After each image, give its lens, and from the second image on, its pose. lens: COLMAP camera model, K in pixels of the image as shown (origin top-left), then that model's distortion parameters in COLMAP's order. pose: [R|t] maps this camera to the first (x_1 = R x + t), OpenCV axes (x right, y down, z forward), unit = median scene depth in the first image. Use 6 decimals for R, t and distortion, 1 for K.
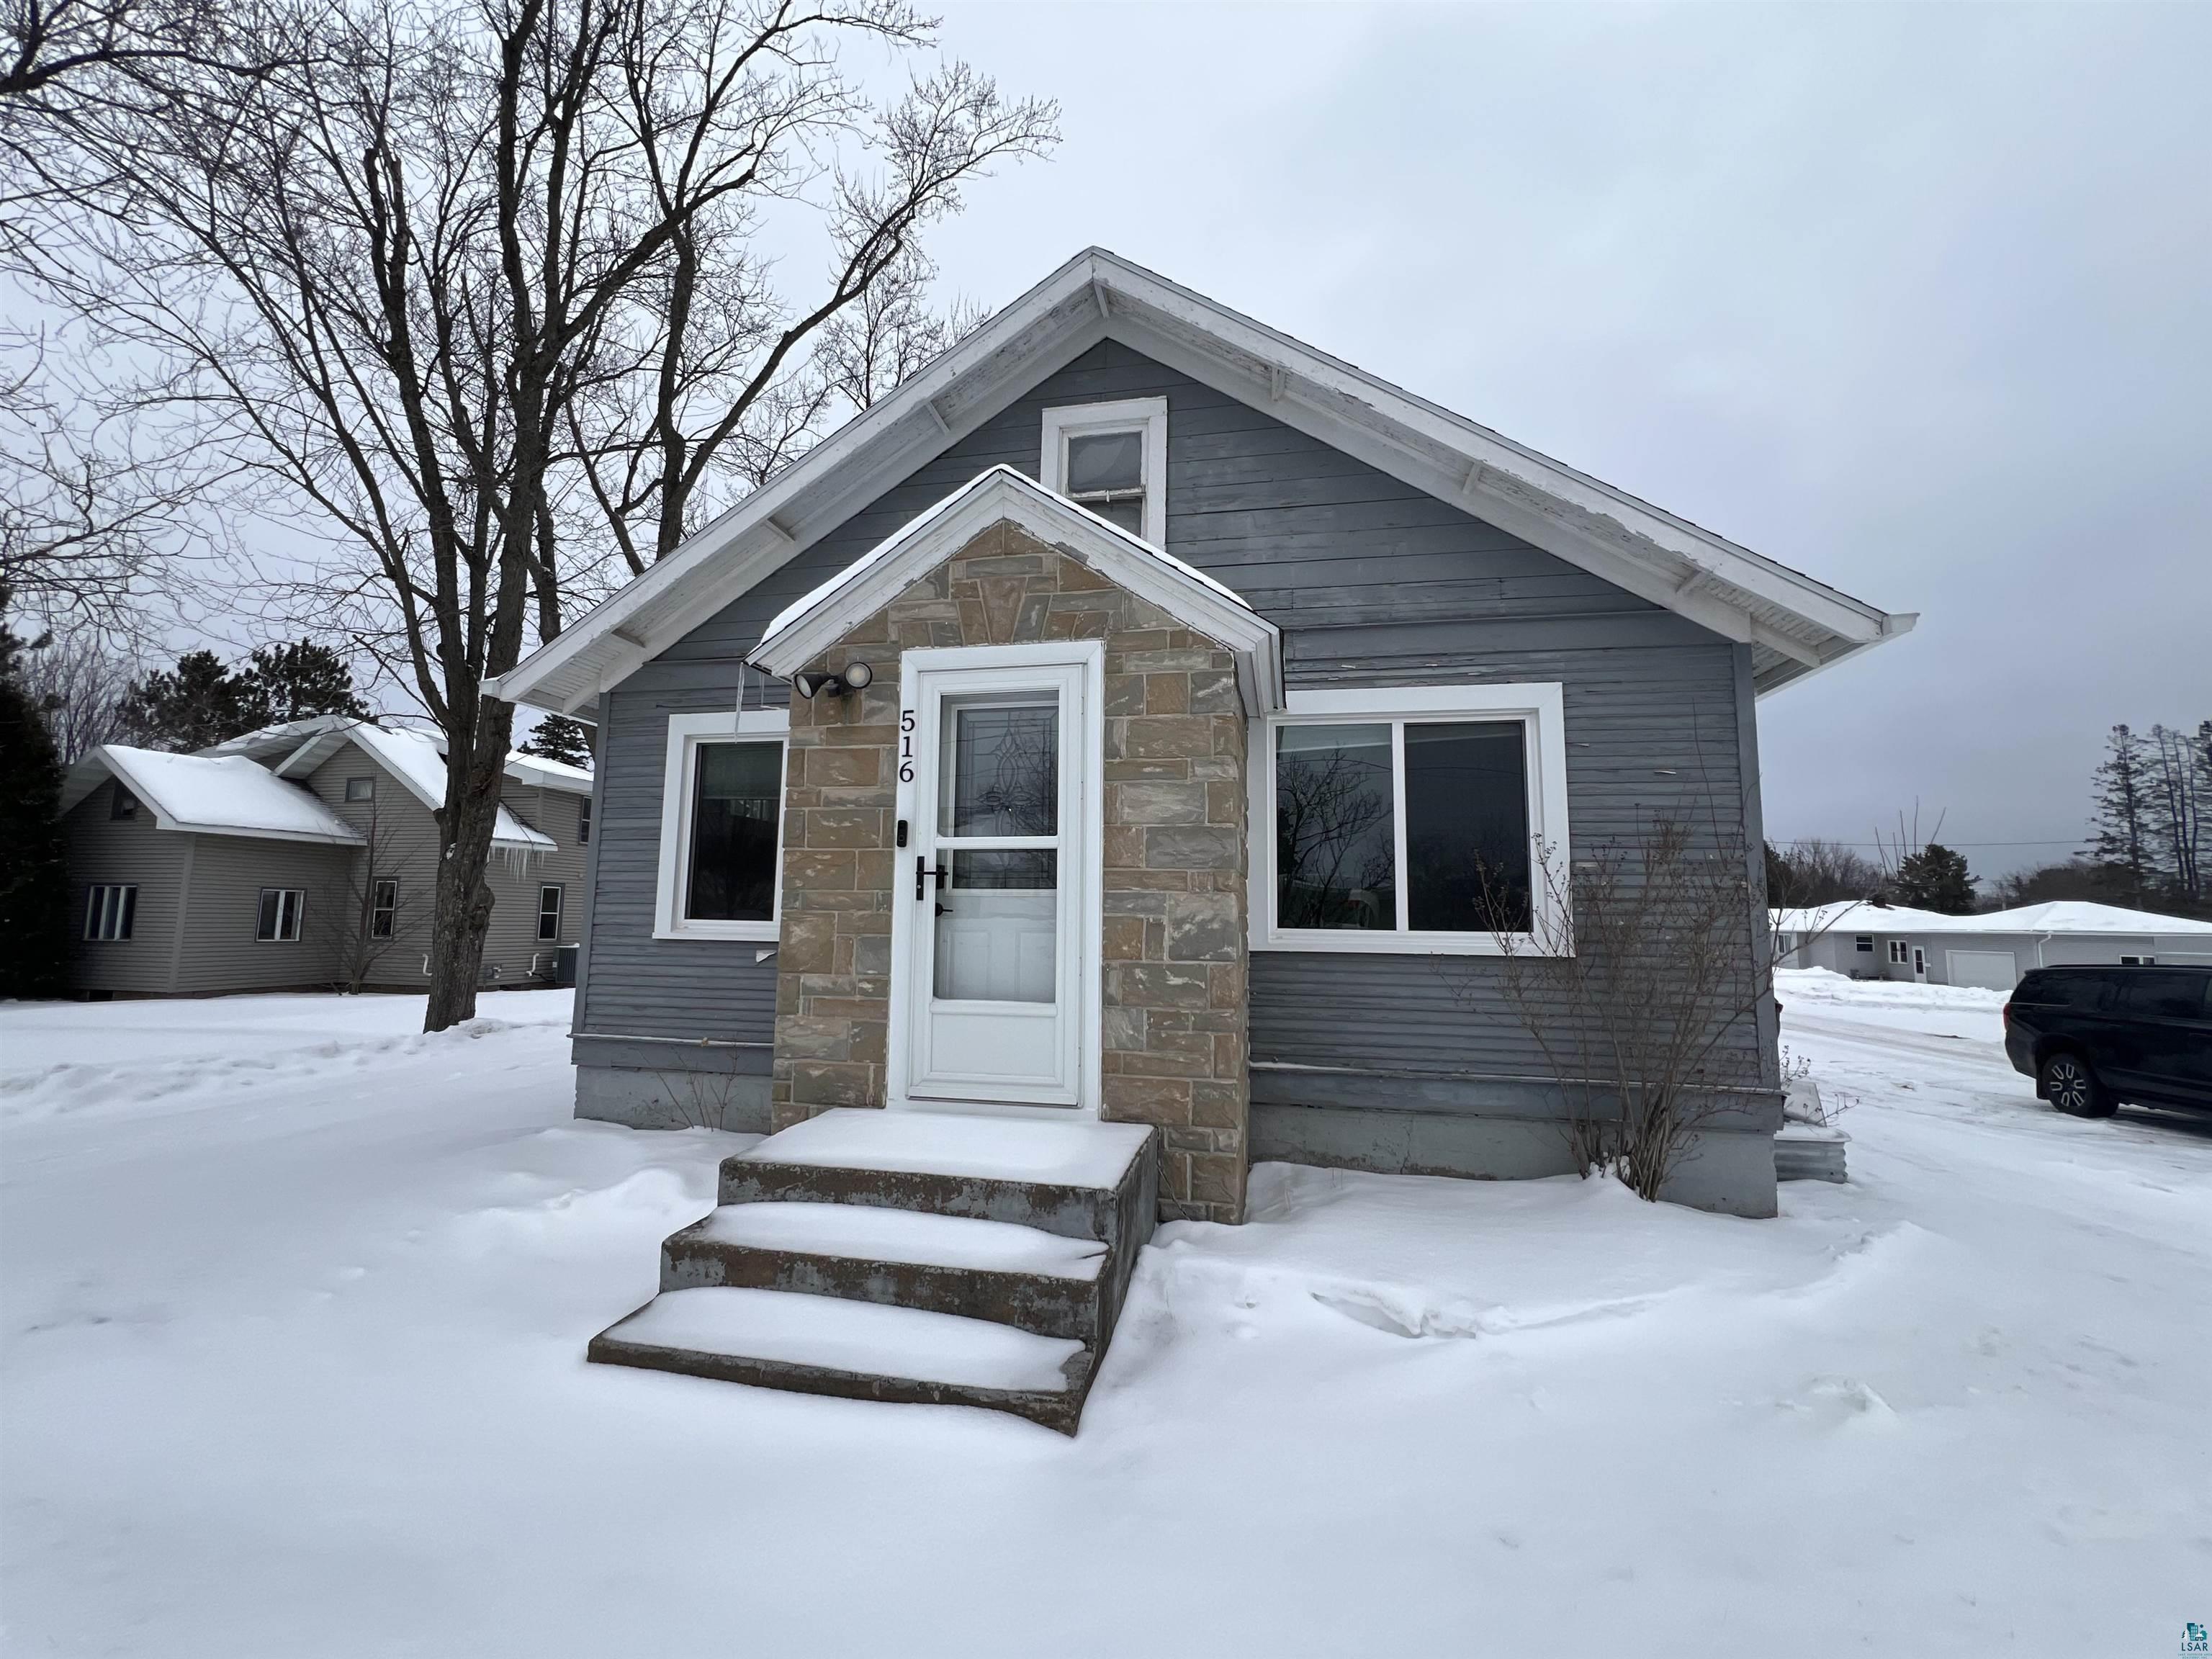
lens RADIAL K [[884.9, 0, 1100.6], [0, 884.9, 819.1], [0, 0, 1]] dist [-0.000776, -0.000181]
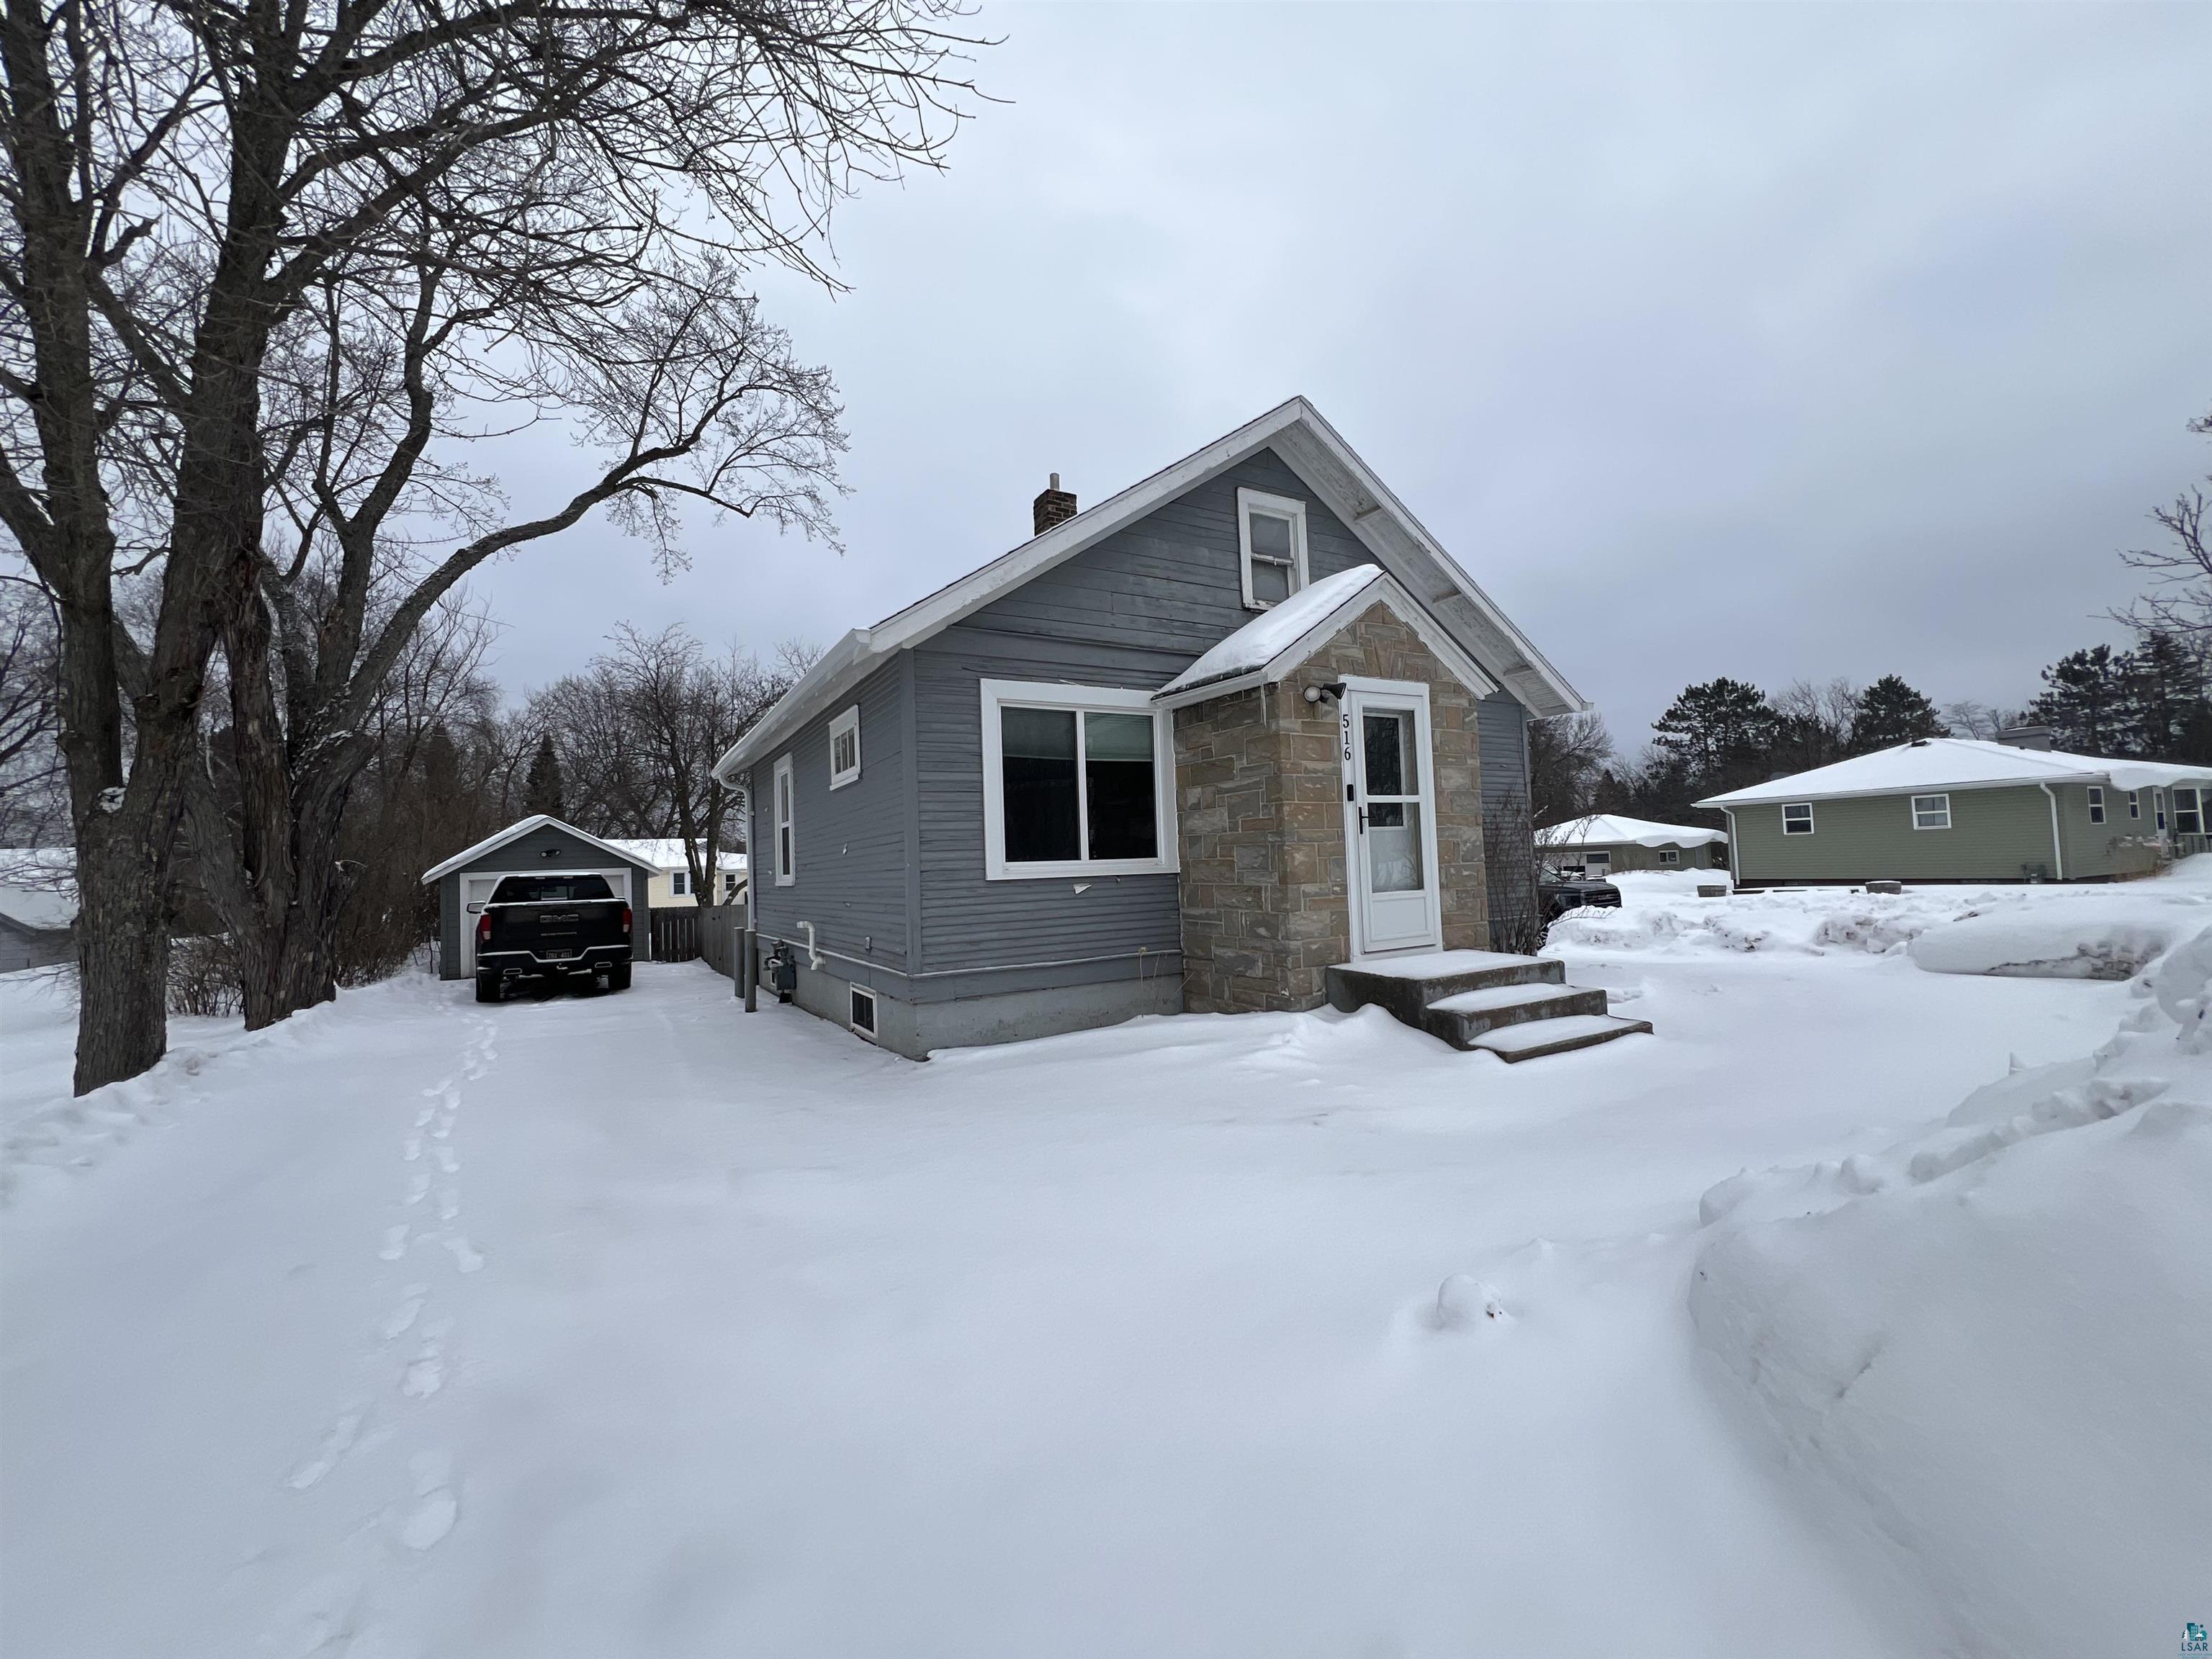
lens RADIAL K [[884.9, 0, 1100.6], [0, 884.9, 819.1], [0, 0, 1]] dist [-0.000776, -0.000181]
pose [[0.750460, -0.008646, 0.660860, -1.585099], [-0.027102, 0.998671, 0.043842, 0.006076], [-0.660360, -0.050812, 0.749228, 0.097173]]
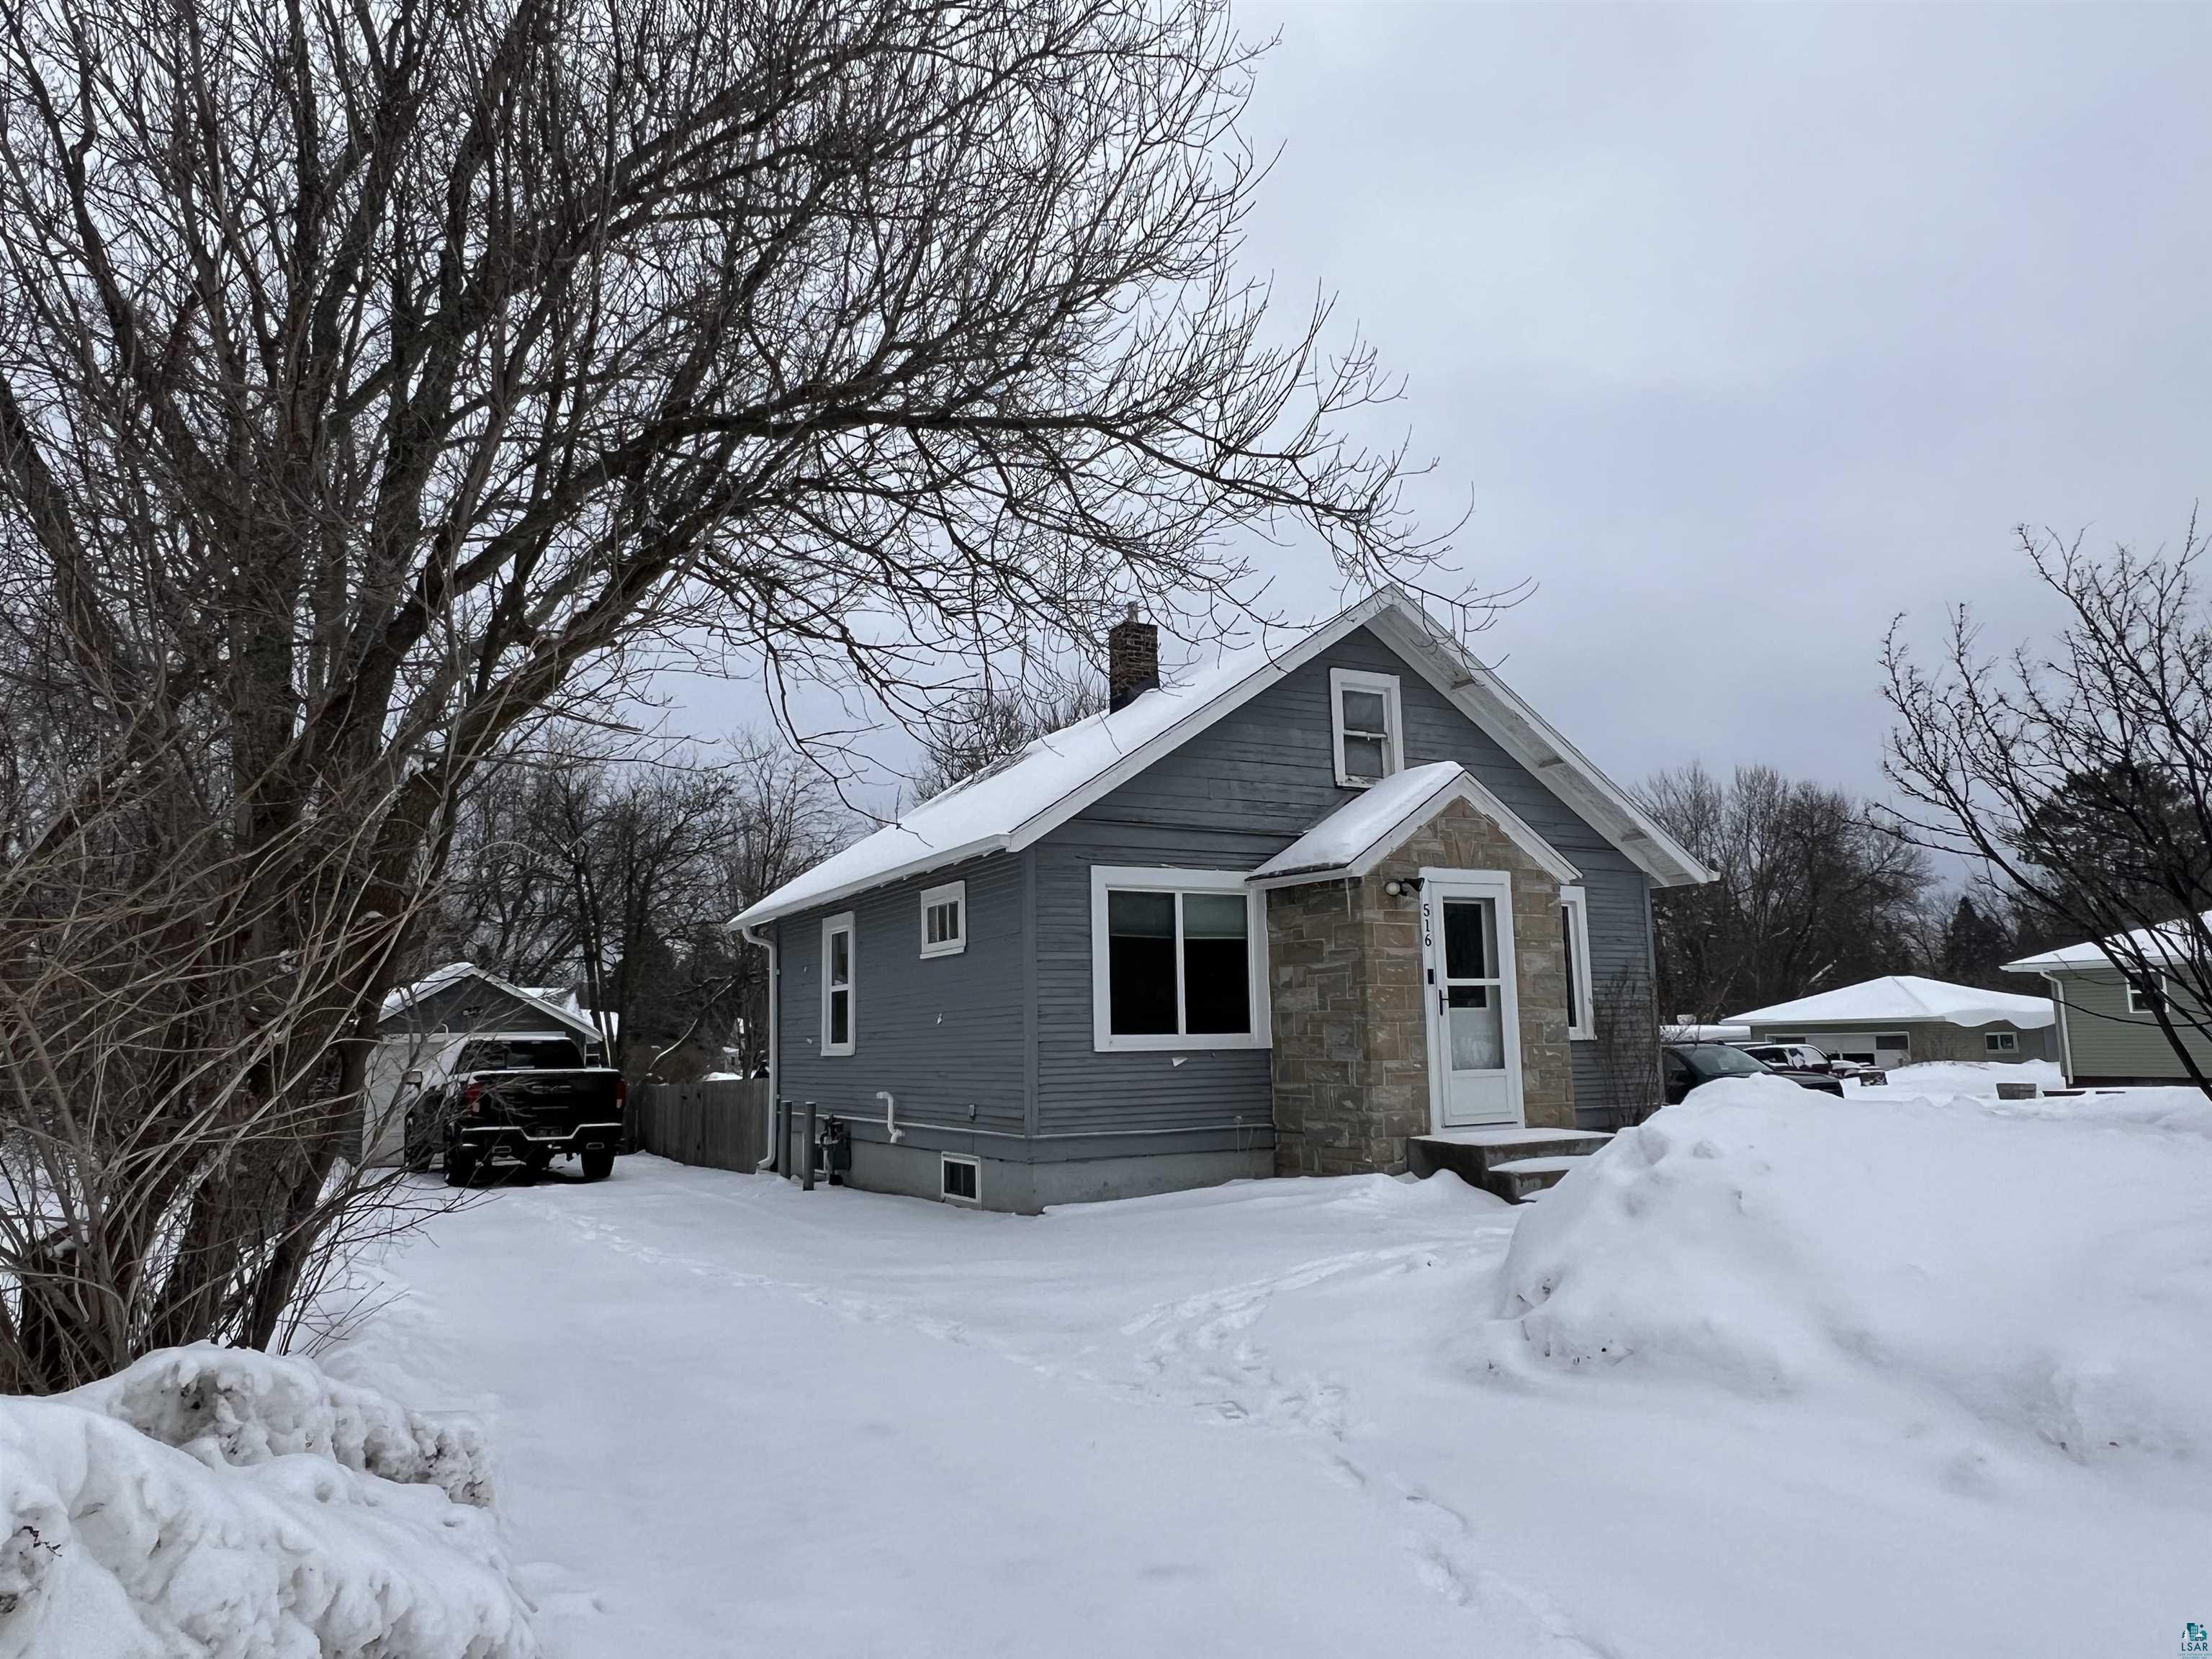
lens RADIAL K [[1464.3, 0, 1081.5], [0, 1464.3, 825.9], [0, 0, 1]] dist [0.015789, -0.001162]
pose [[0.774993, 0.060783, 0.629039, -2.526740], [-0.041633, 0.998112, -0.045152, -0.117695], [-0.630596, 0.008804, 0.776061, -0.783663]]
